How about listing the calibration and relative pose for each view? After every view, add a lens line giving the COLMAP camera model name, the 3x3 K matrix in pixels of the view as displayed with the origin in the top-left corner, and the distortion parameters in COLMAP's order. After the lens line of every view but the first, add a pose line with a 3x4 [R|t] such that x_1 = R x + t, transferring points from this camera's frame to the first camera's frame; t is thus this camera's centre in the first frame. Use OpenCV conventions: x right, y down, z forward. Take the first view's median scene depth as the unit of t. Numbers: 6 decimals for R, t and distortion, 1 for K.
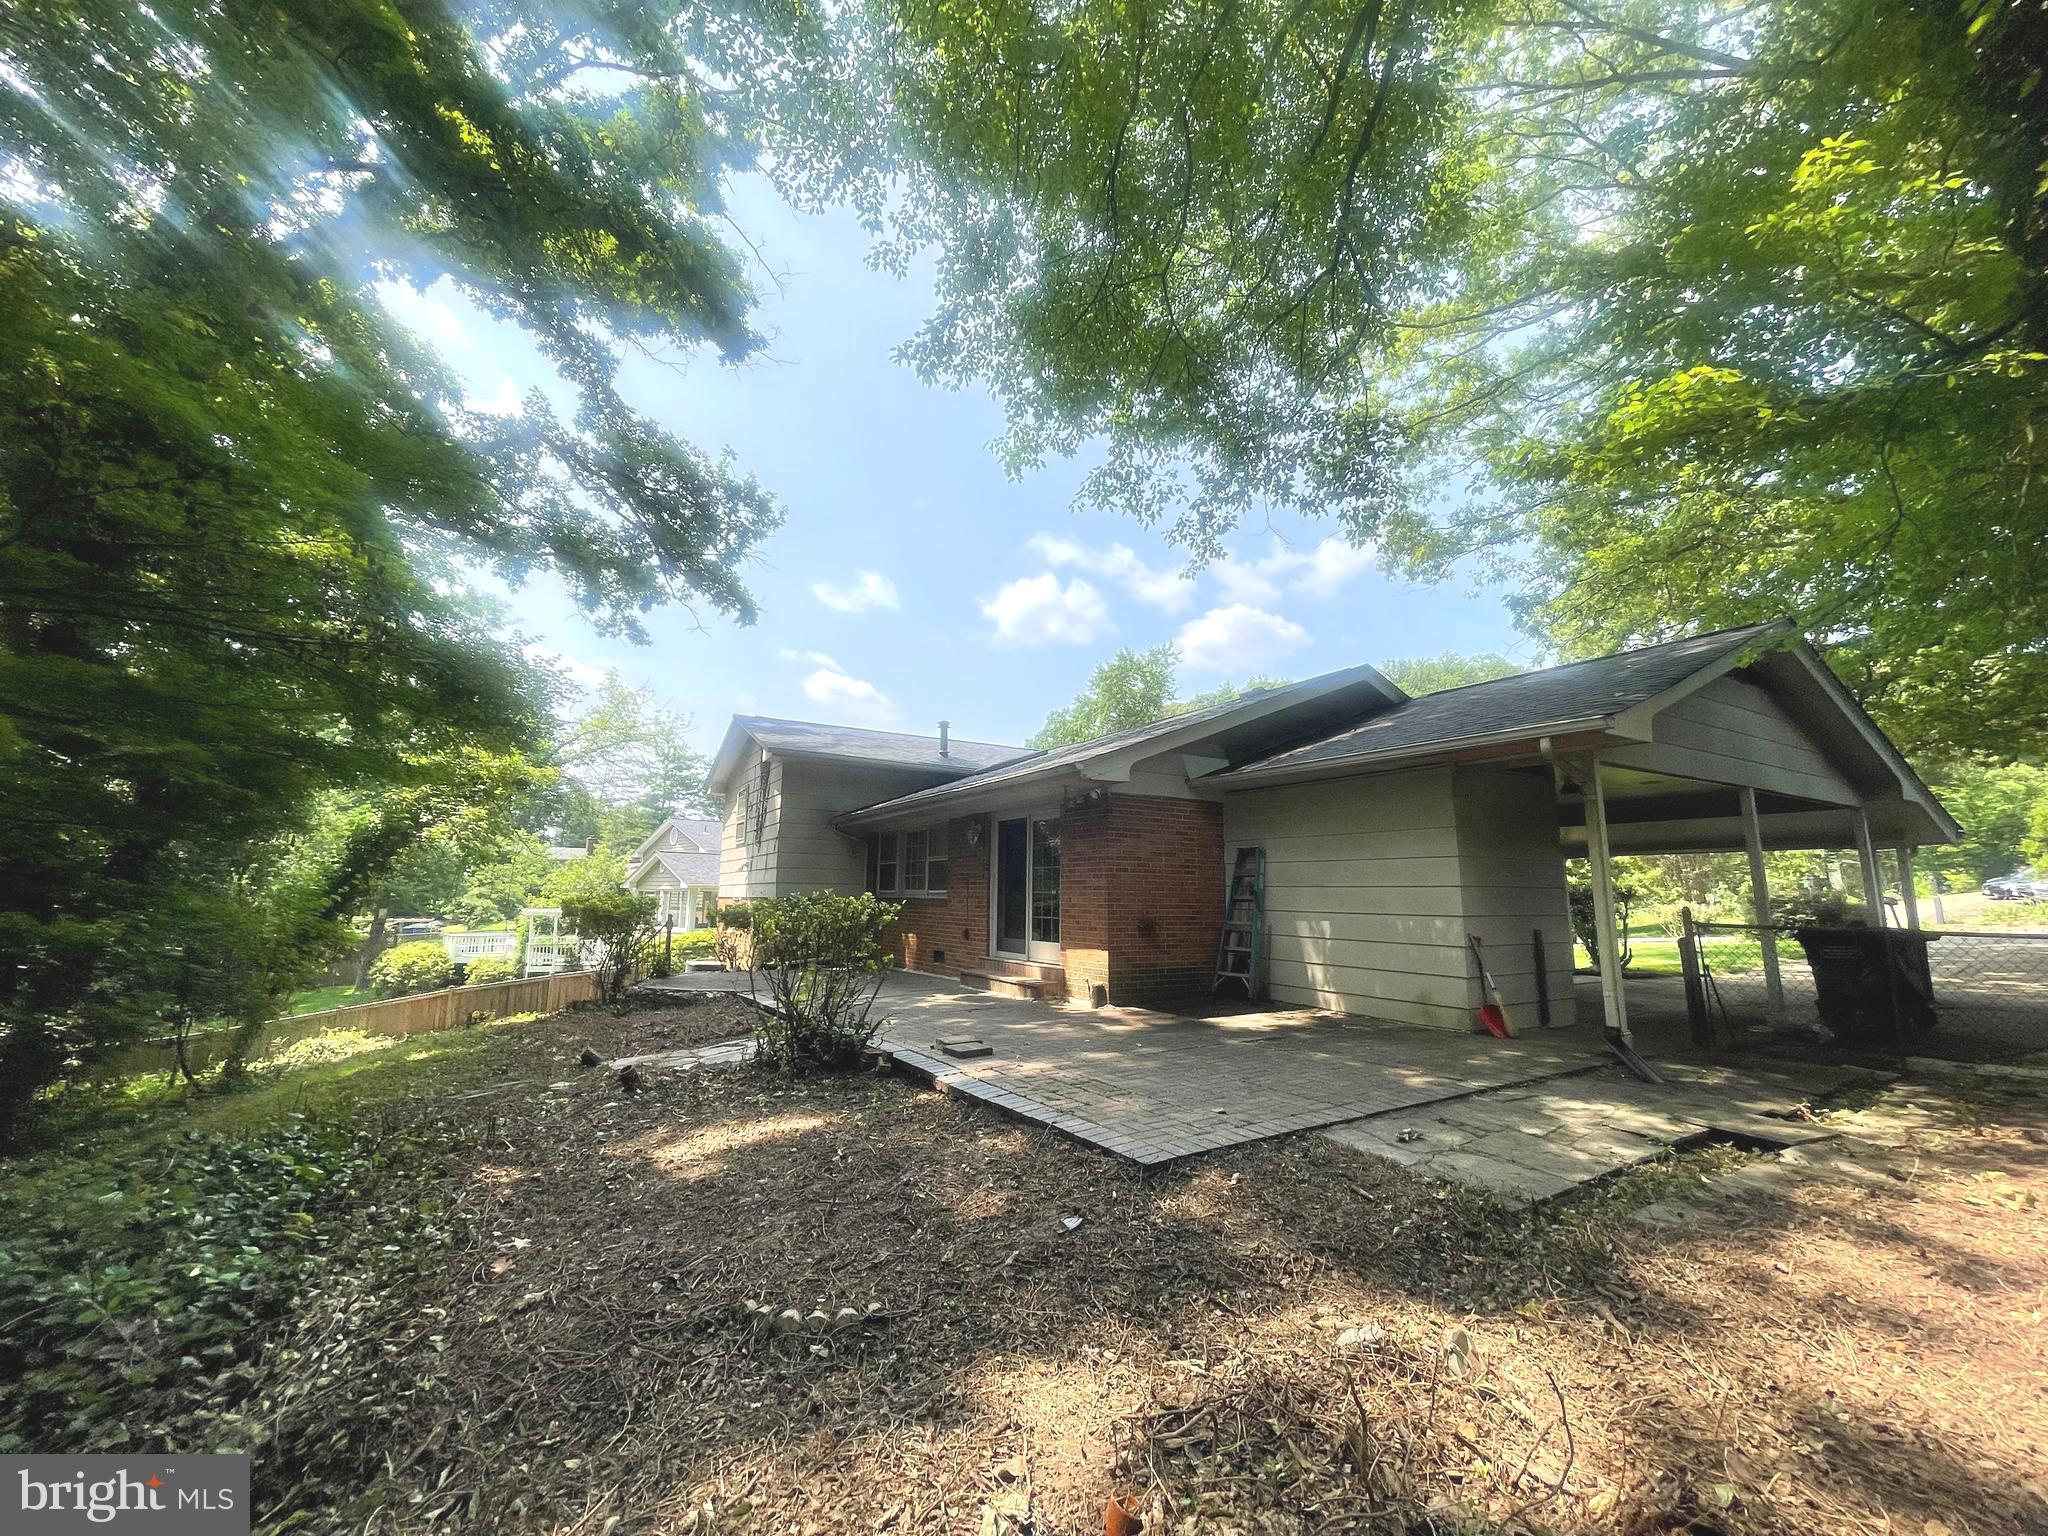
lens RADIAL K [[827.1, 0, 1019.8], [0, 827.1, 761.6], [0, 0, 1]] dist [-0.001258, -0.000319]
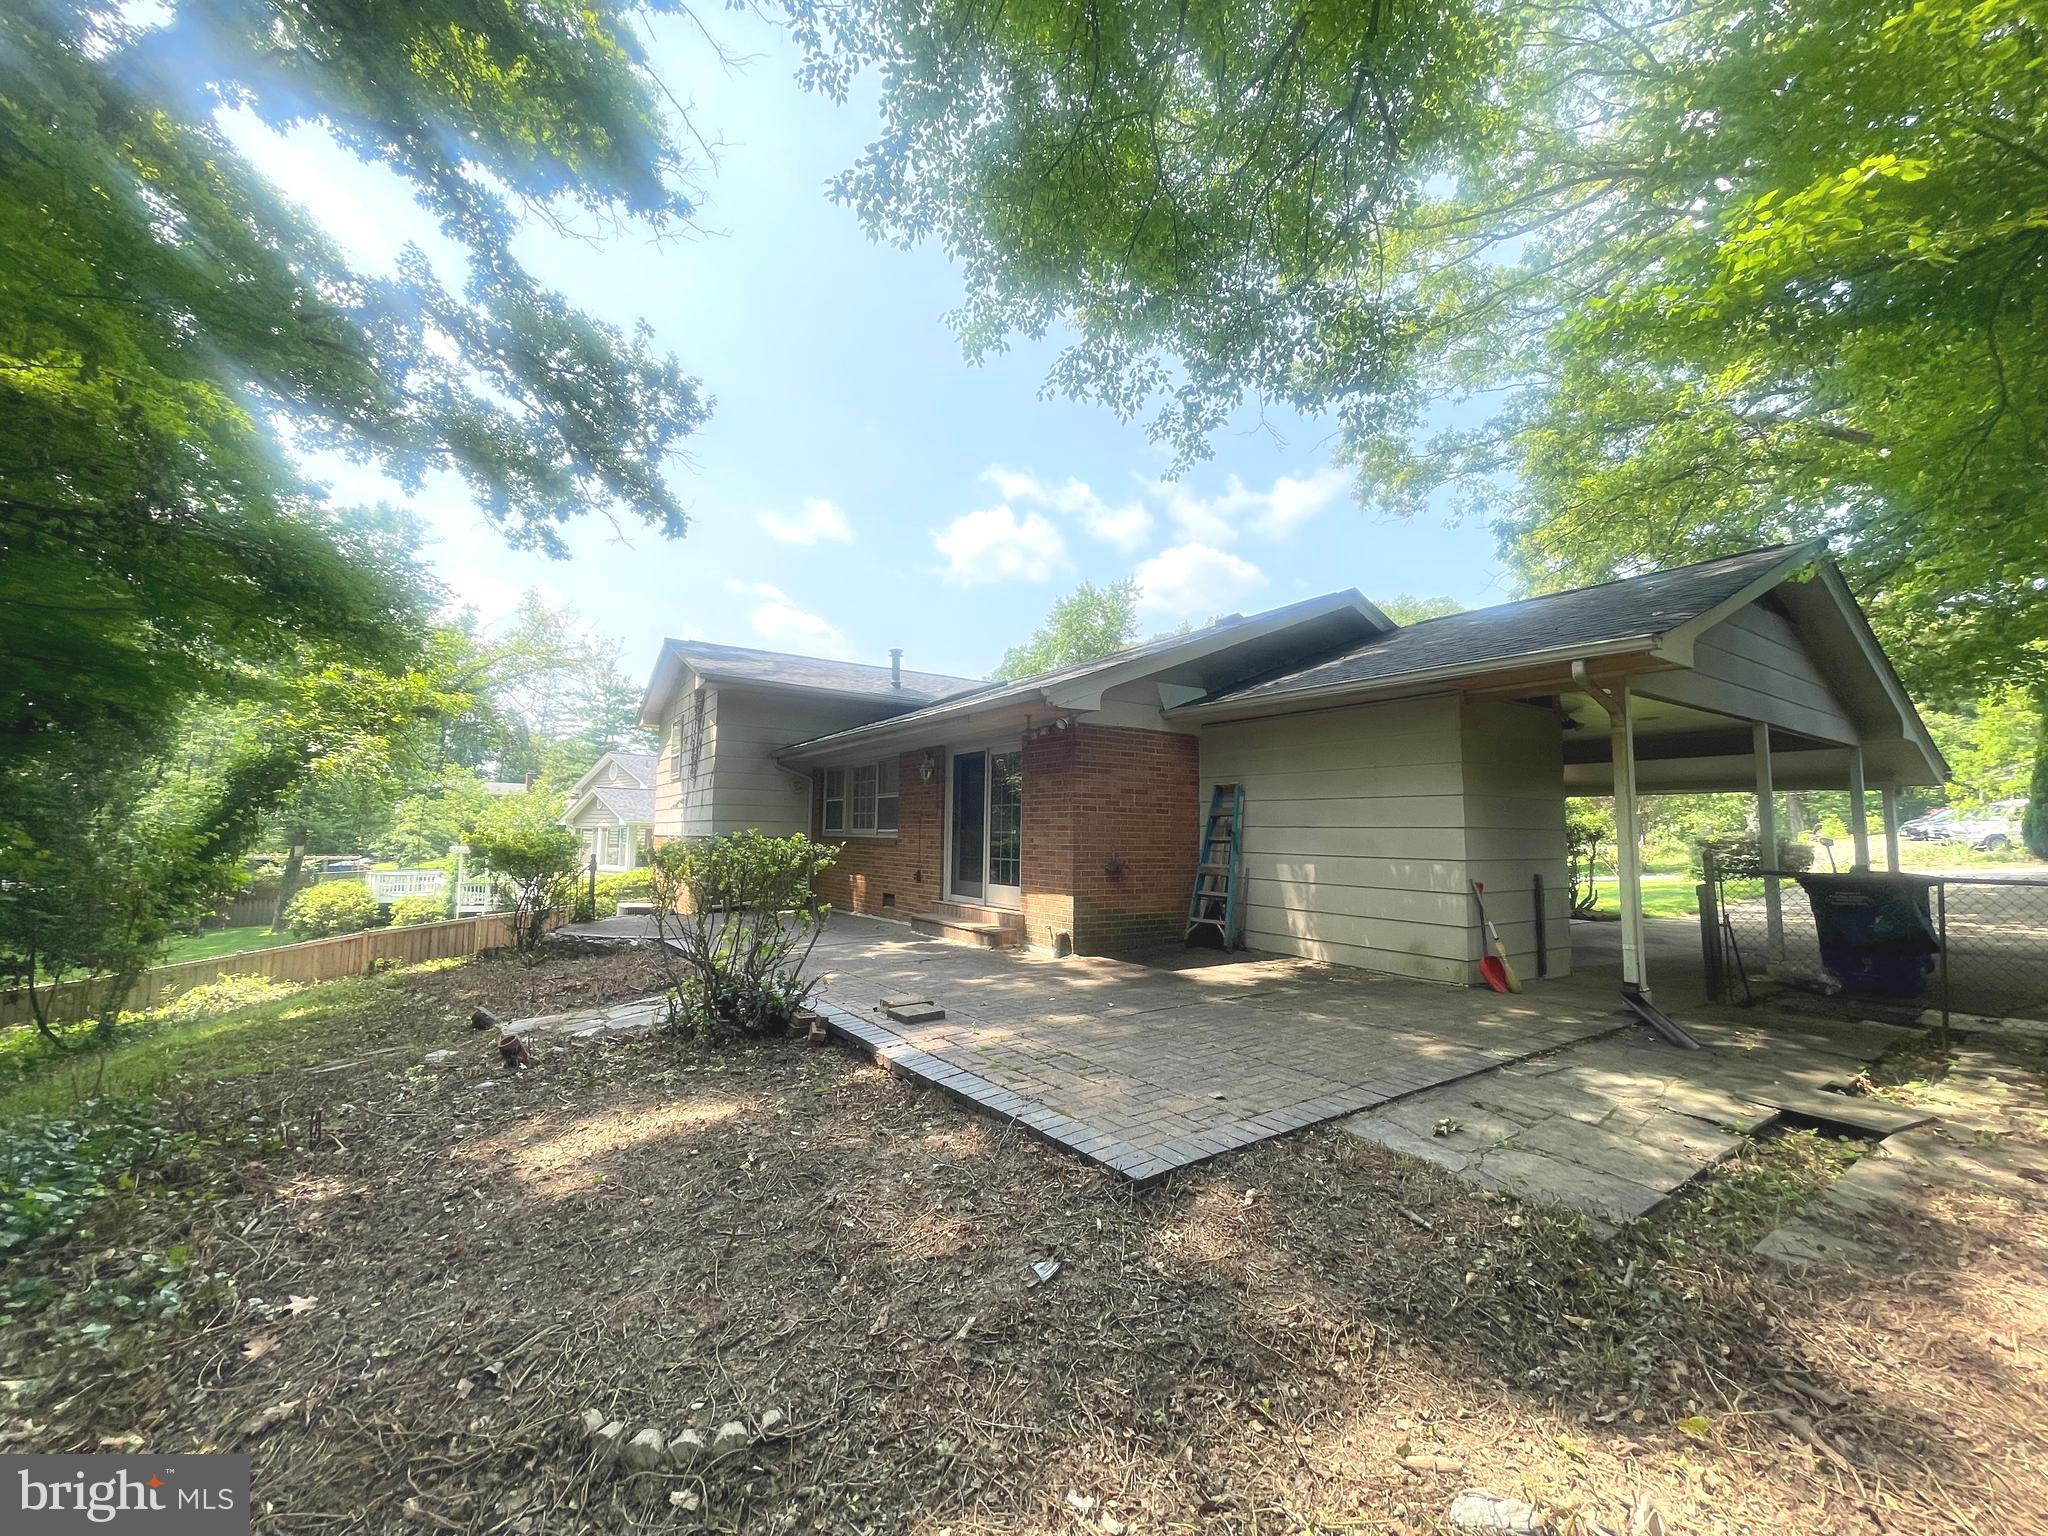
lens RADIAL K [[827.1, 0, 1019.8], [0, 827.1, 761.6], [0, 0, 1]] dist [-0.001258, -0.000319]
pose [[0.998553, 0.007614, 0.053243, -0.001711], [-0.011524, 0.997227, 0.073524, 0.014399], [-0.052535, -0.074031, 0.995871, 0.106246]]
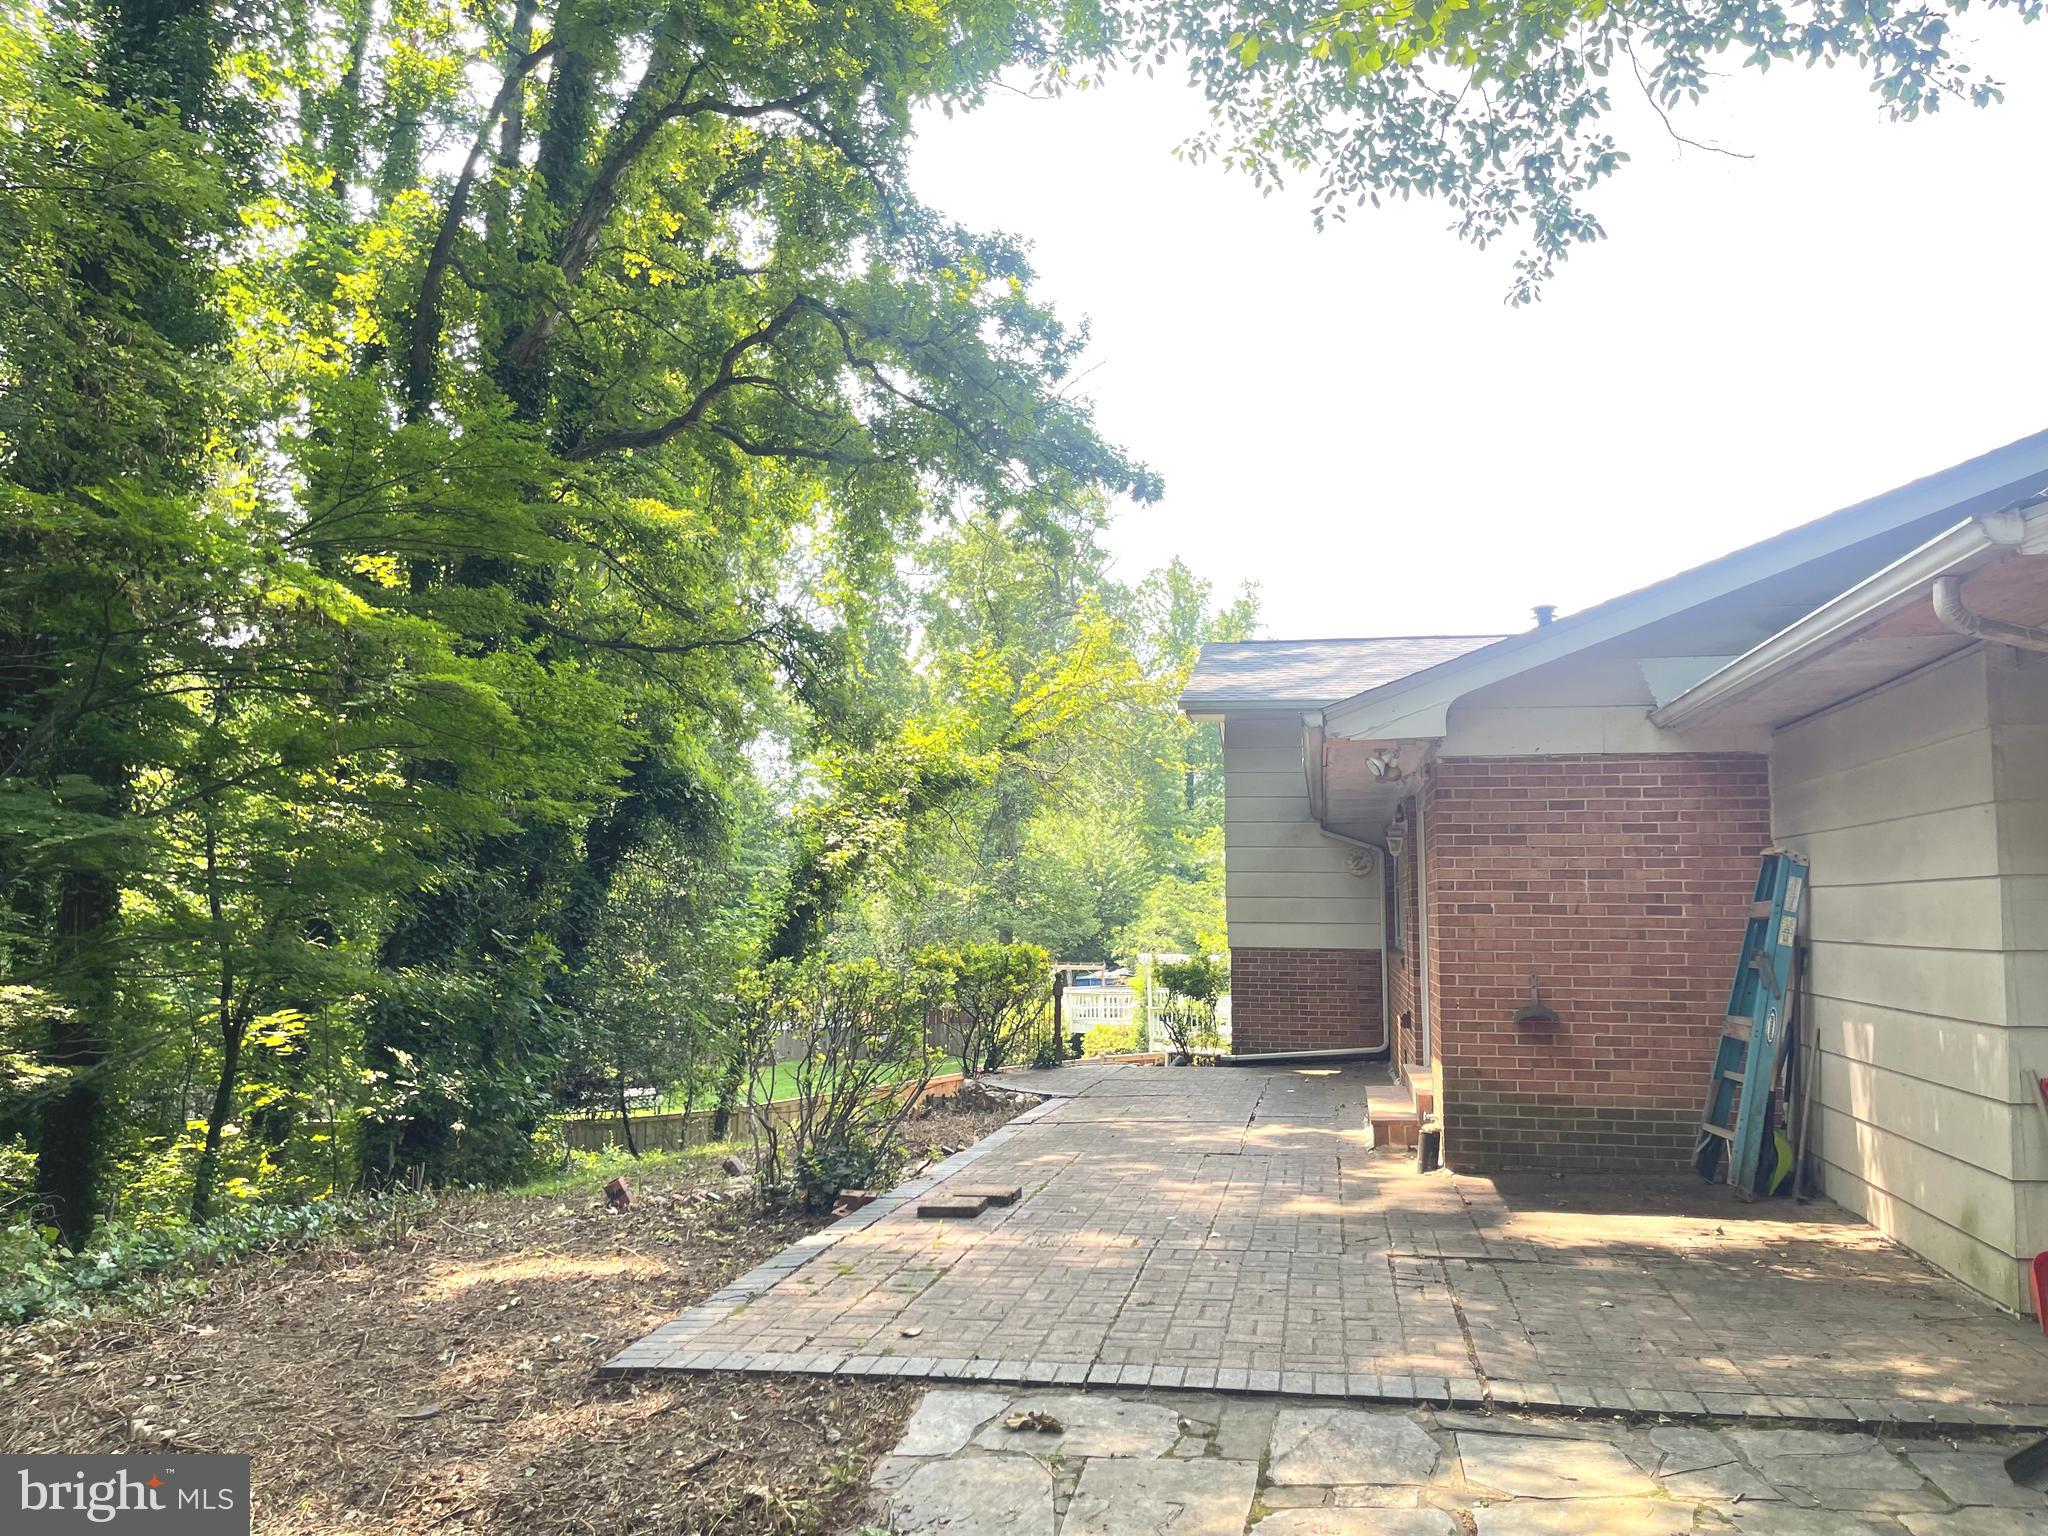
lens RADIAL K [[1544.6, 0, 1048.9], [0, 1544.6, 768.5], [0, 0, 1]] dist [0.058416, -0.066644]
pose [[0.756450, -0.071482, -0.650134, 0.564393], [0.110541, 0.993683, 0.019363, -0.002336], [0.644643, -0.086513, 0.759573, 0.116601]]
